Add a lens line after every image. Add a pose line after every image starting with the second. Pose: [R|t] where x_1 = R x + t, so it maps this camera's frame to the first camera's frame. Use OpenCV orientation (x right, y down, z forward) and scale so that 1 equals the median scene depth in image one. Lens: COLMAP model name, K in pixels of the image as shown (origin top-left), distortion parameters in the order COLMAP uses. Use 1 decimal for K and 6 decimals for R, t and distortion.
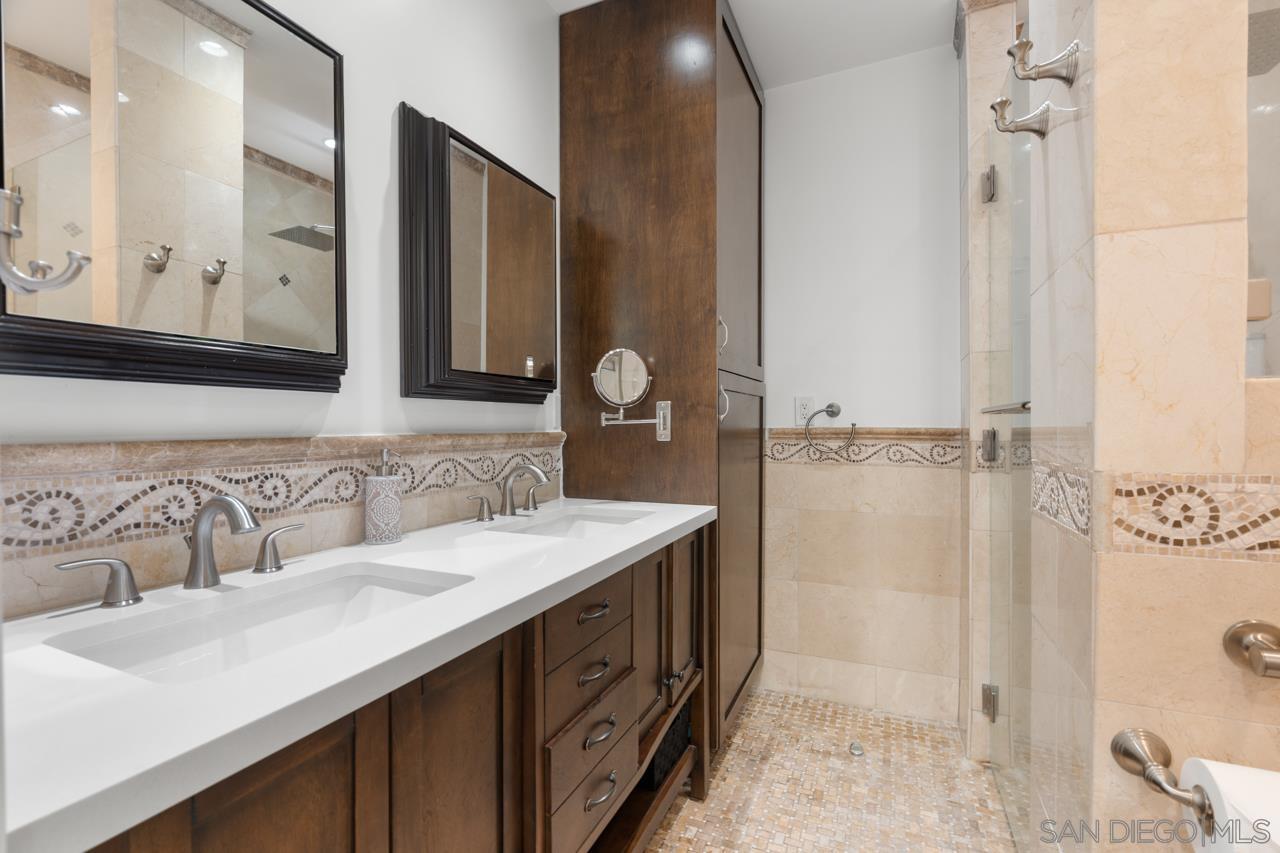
lens RADIAL K [[563.9, 0, 638.8], [0, 563.9, 428.6], [0, 0, 1]] dist [0.002019, 0.000089]
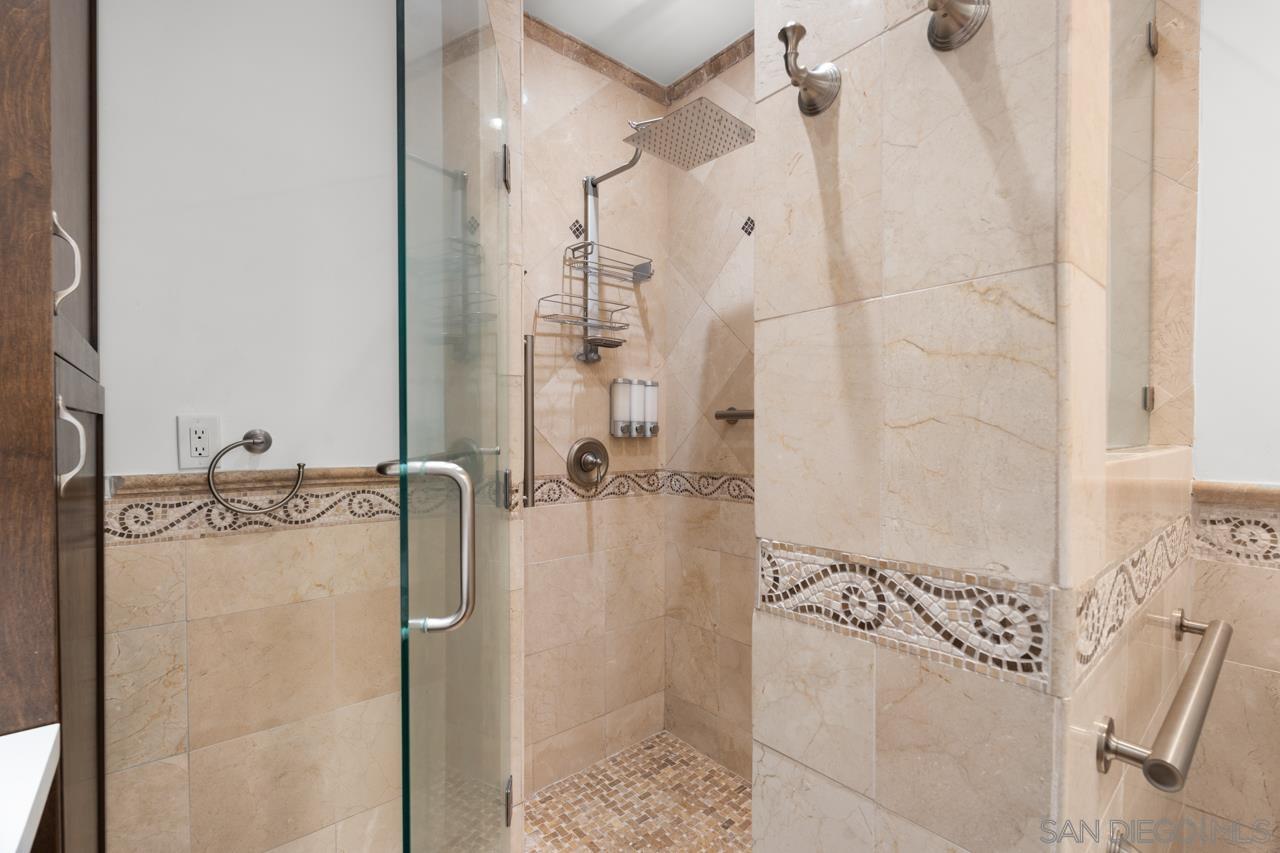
lens RADIAL K [[563.9, 0, 636.9], [0, 563.9, 443.0], [0, 0, 1]] dist [0.002019, 0.000089]
pose [[0.429649, -0.012830, 0.902905, -0.025078], [0.001364, 0.999907, 0.013559, -0.039742], [-0.902995, -0.004594, 0.429627, 0.389246]]
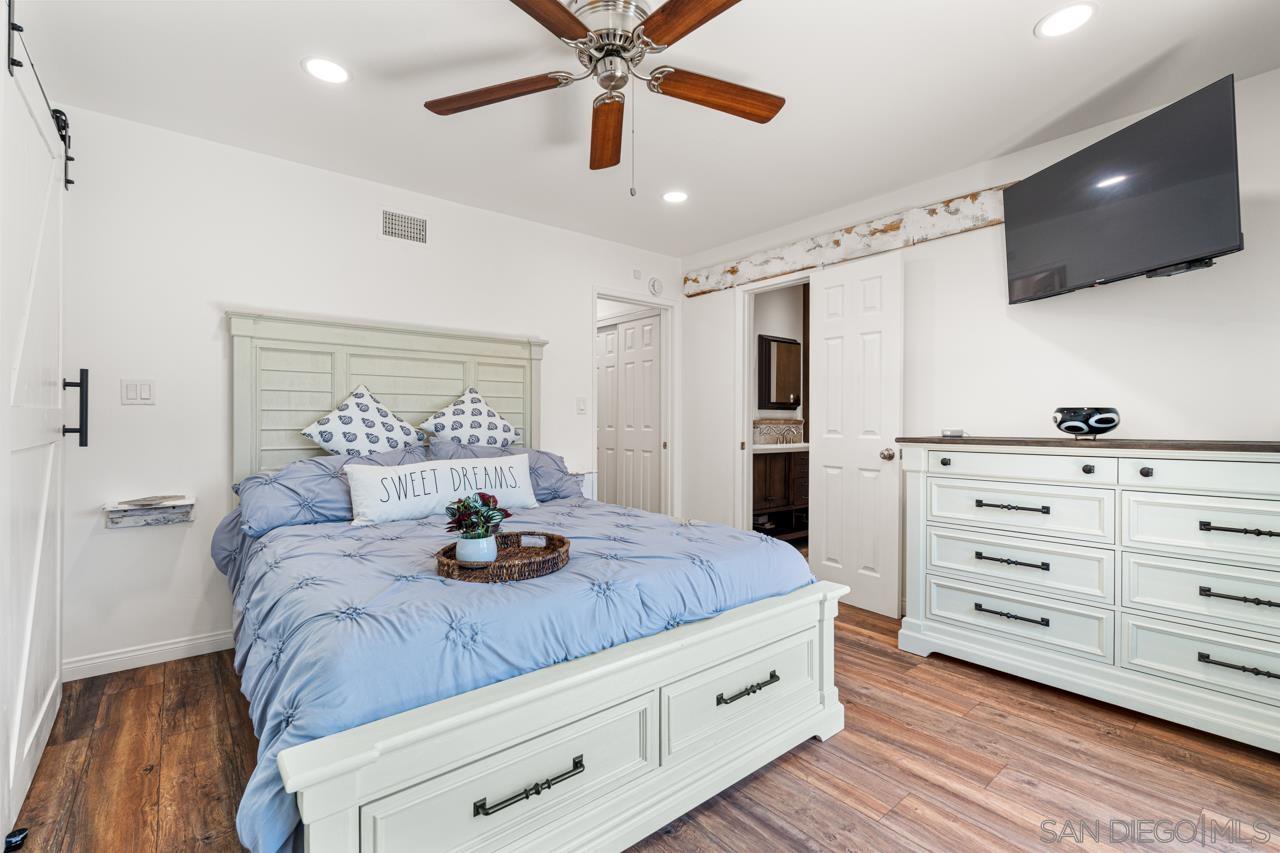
lens RADIAL K [[563.9, 0, 638.9], [0, 563.9, 423.5], [0, 0, 1]] dist [0.002019, 0.000089]
pose [[0.896885, 0.005285, -0.442232, 0.159330], [-0.005563, 0.999984, 0.000667, 0.011763], [0.442228, 0.001862, 0.896901, -0.806233]]
